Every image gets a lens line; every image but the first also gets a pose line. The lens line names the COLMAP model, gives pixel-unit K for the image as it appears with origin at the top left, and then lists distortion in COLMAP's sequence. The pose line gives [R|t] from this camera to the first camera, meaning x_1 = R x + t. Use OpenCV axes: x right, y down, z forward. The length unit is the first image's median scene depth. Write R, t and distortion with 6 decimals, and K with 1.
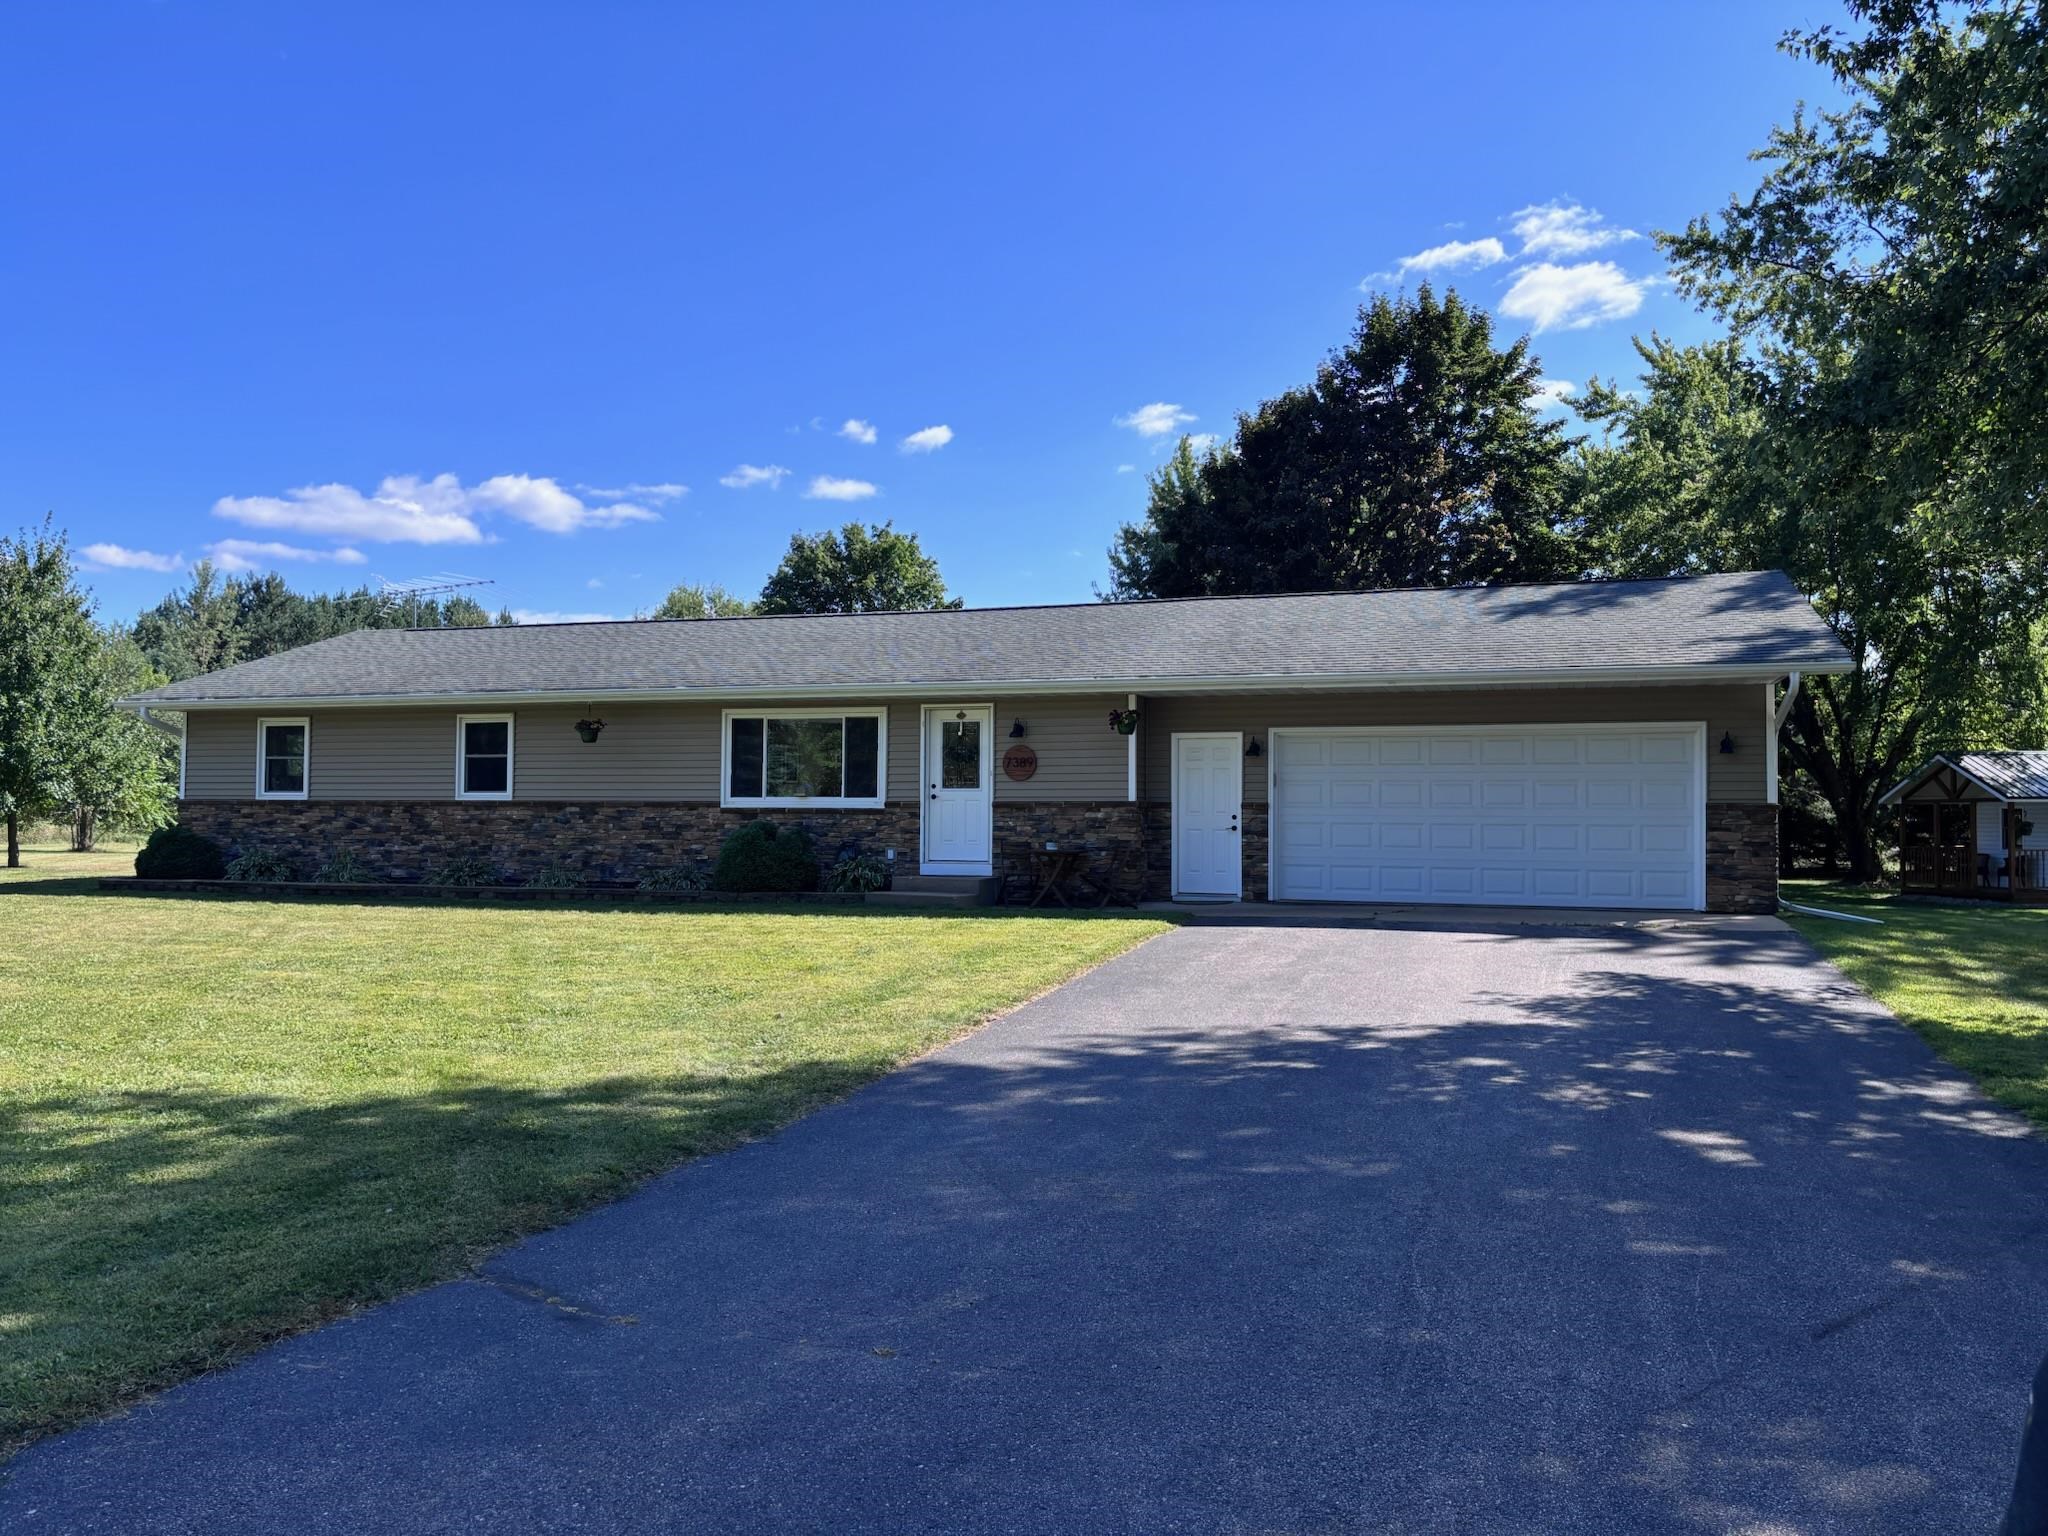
lens RADIAL K [[1611.4, 0, 1033.4], [0, 1611.4, 718.5], [0, 0, 1]] dist [0.102583, -0.273292]
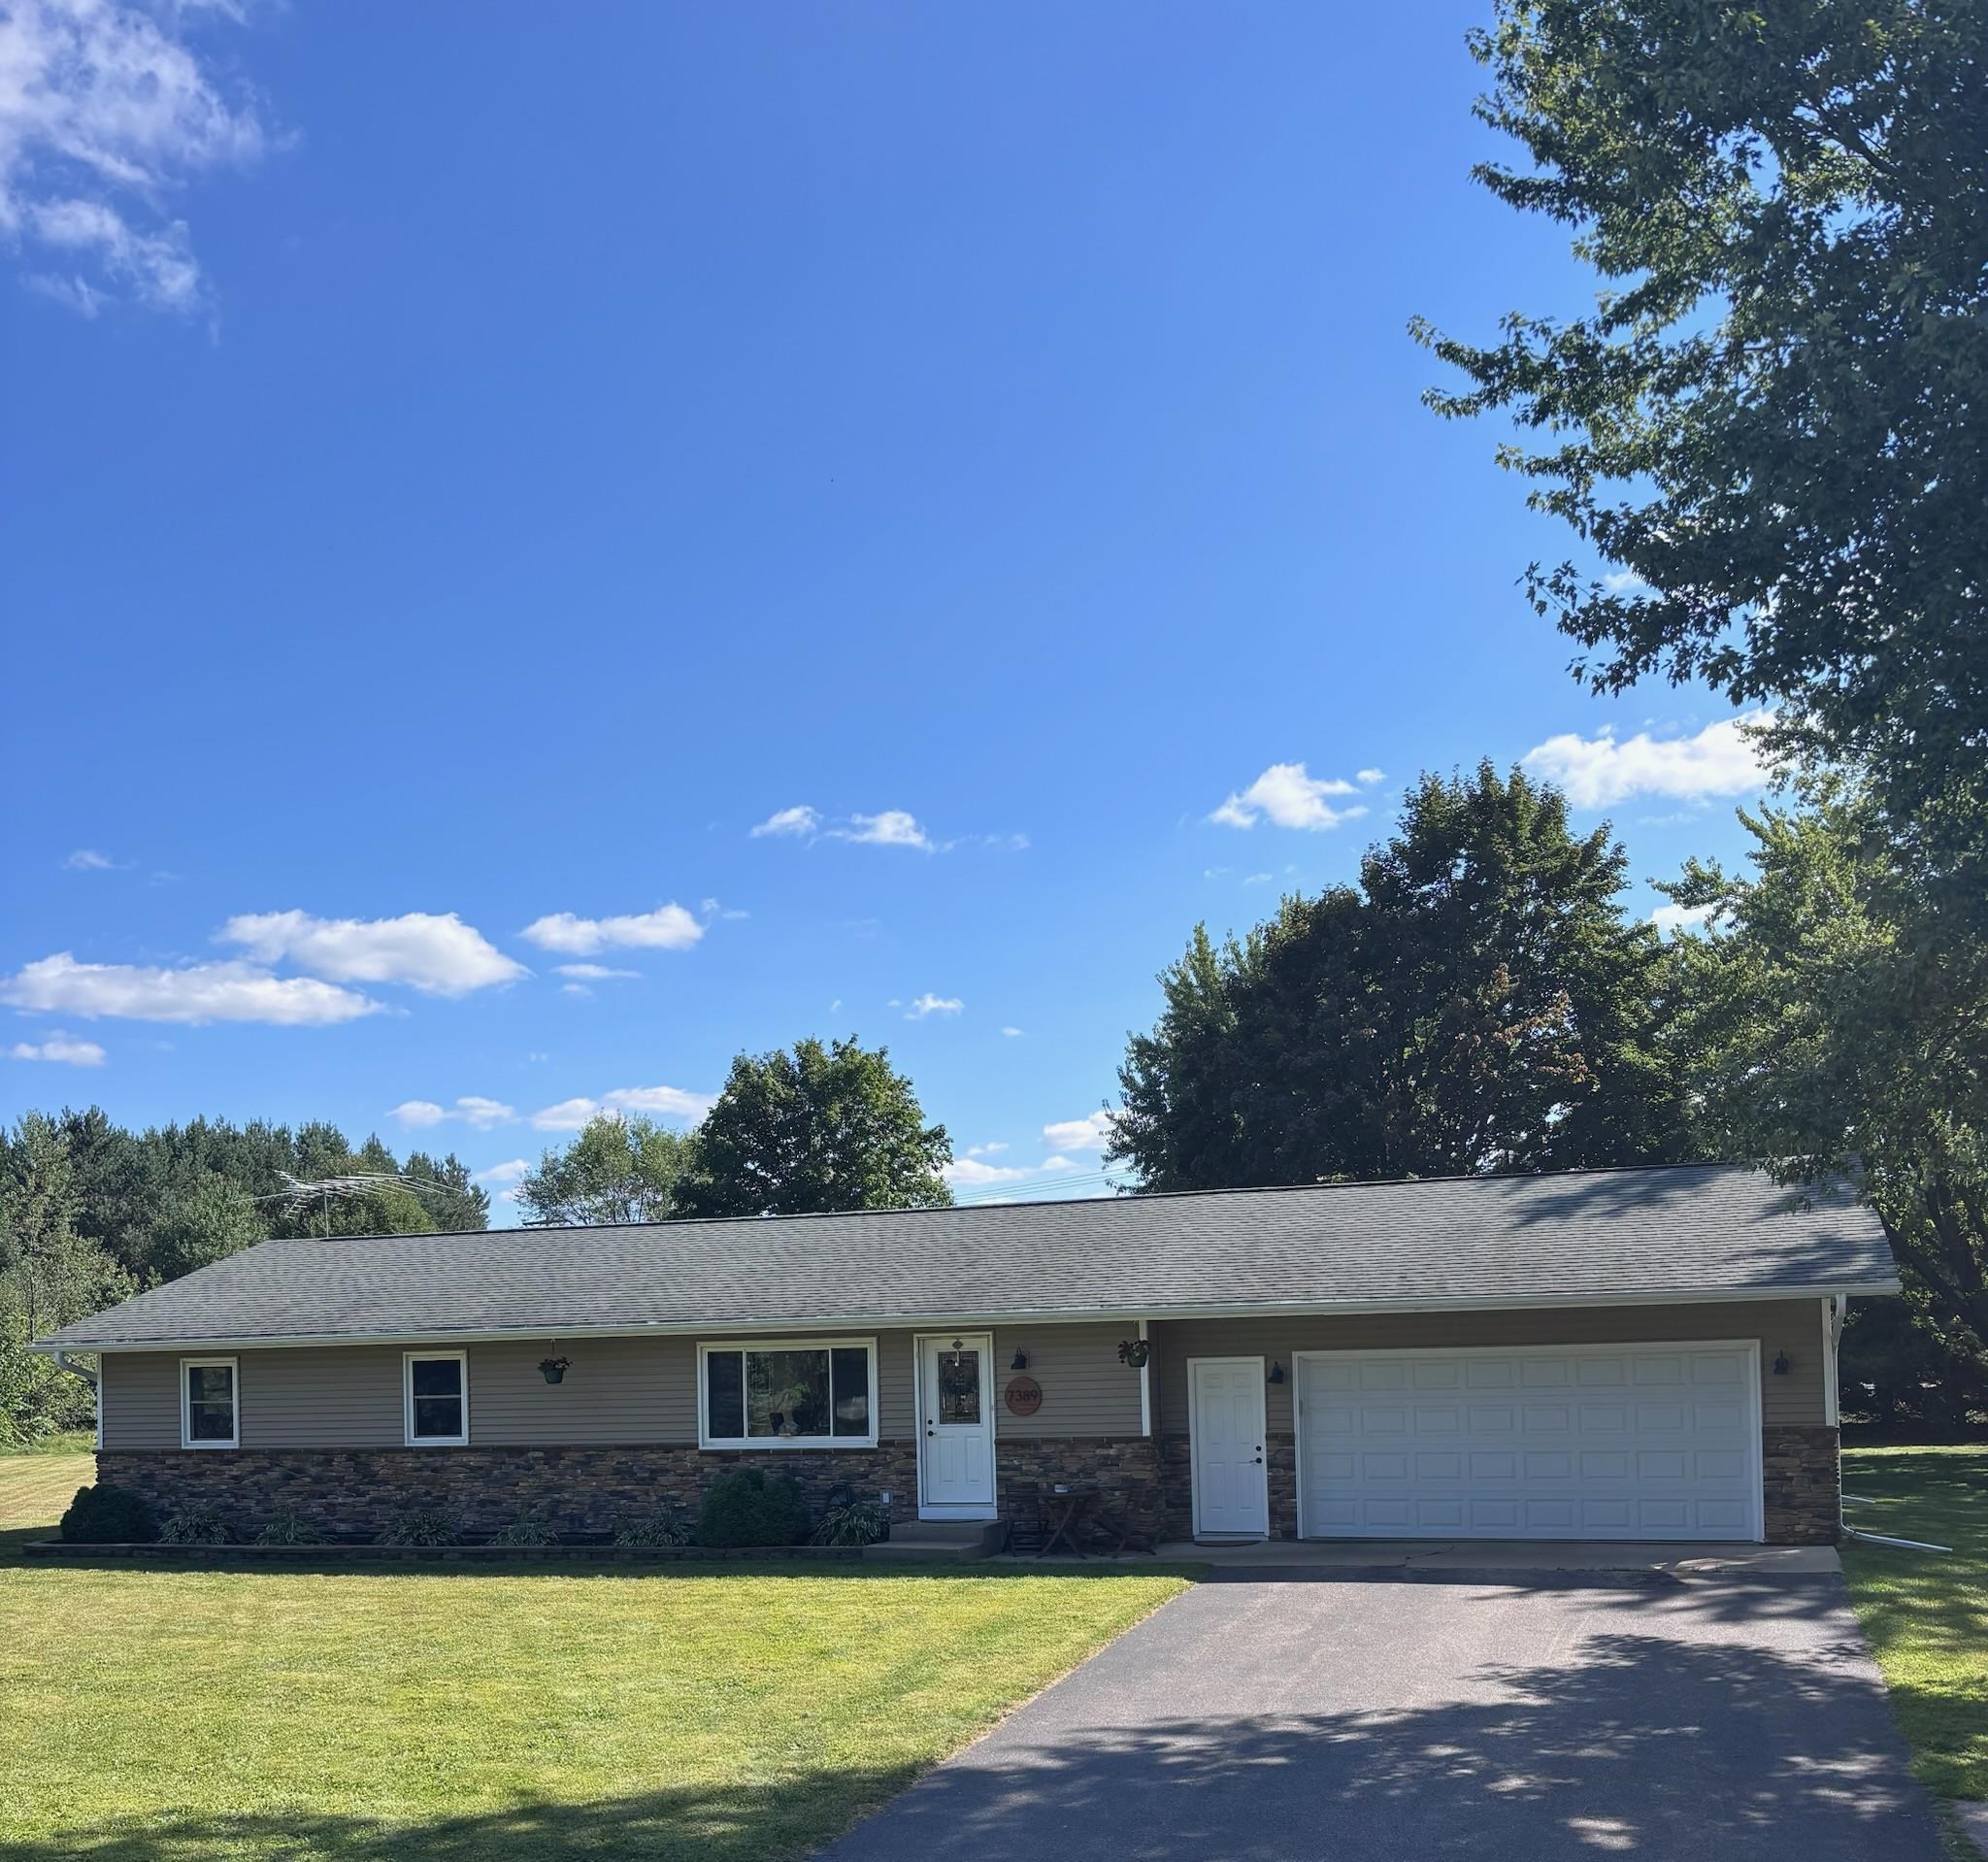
lens RADIAL K [[2112.7, 0, 988.6], [0, 2112.7, 1249.9], [0, 0, 1]] dist [0.176374, -0.701212]
pose [[0.999186, -0.033729, -0.022125, 0.001248], [0.034086, 0.999291, 0.015976, -0.072755], [0.021571, -0.016717, 0.999628, -0.199724]]
